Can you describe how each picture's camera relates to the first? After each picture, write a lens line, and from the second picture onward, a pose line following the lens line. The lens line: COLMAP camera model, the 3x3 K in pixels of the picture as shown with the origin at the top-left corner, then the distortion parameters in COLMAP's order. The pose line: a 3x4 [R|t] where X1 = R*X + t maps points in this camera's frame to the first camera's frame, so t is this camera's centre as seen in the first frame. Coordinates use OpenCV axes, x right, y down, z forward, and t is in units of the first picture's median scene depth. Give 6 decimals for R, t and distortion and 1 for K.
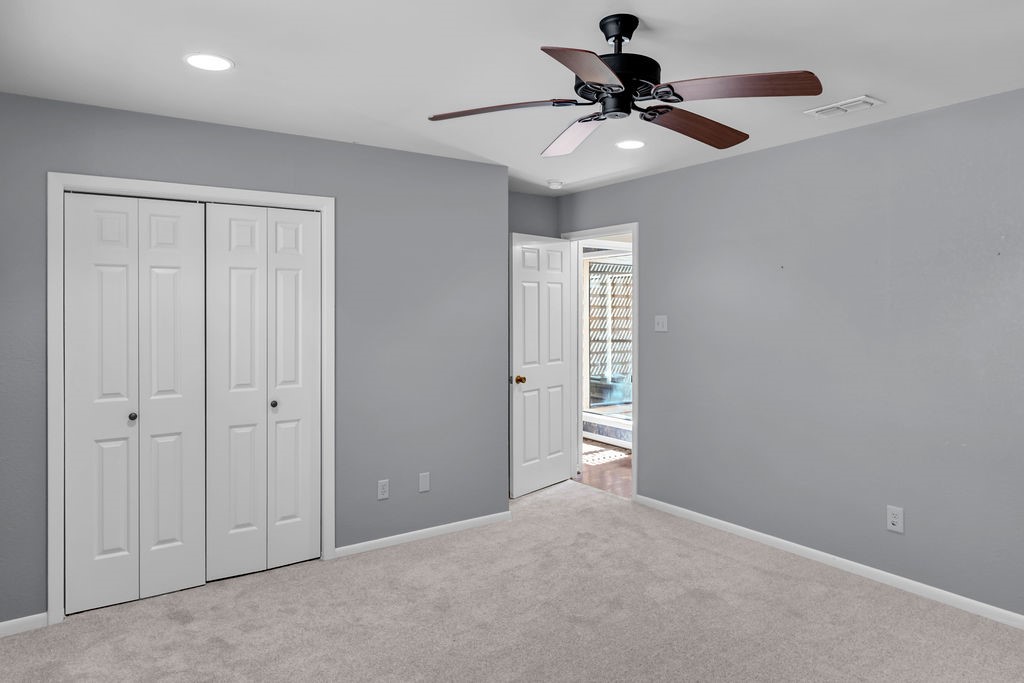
lens RADIAL K [[656.8, 0, 512.6], [0, 656.8, 325.4], [0, 0, 1]] dist [0.003889, 0.000771]
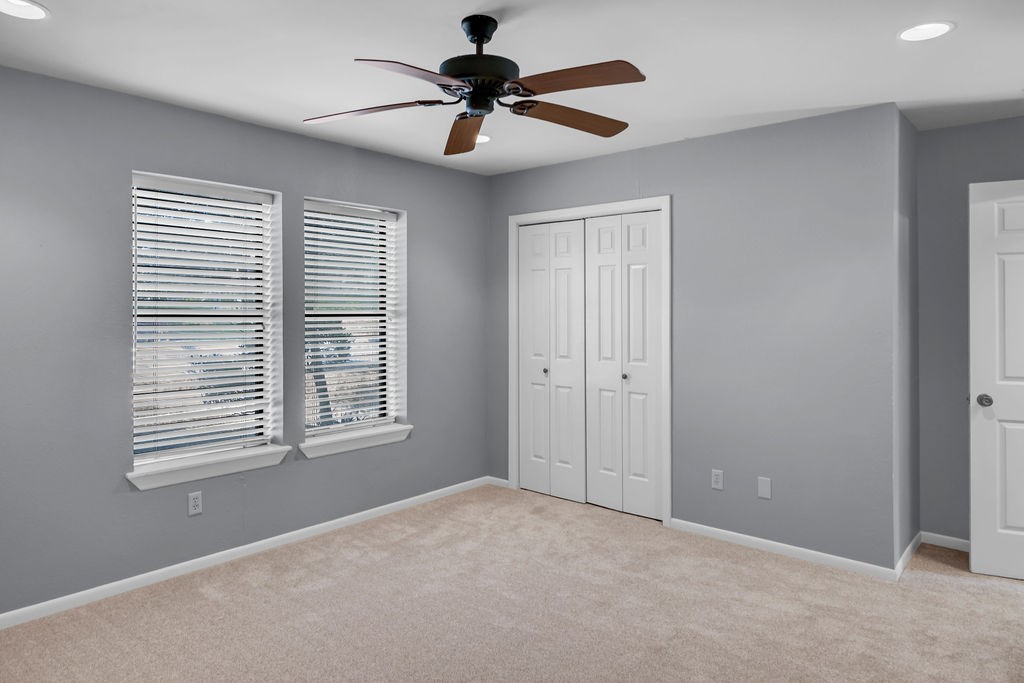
lens RADIAL K [[658.3, 0, 510.1], [0, 658.3, 311.0], [0, 0, 1]] dist [0.002452, 0.001024]
pose [[0.266967, 0.031451, -0.963192, 0.719834], [-0.009572, 0.999505, 0.029984, -0.034000], [0.963658, 0.001215, 0.267136, 0.463728]]
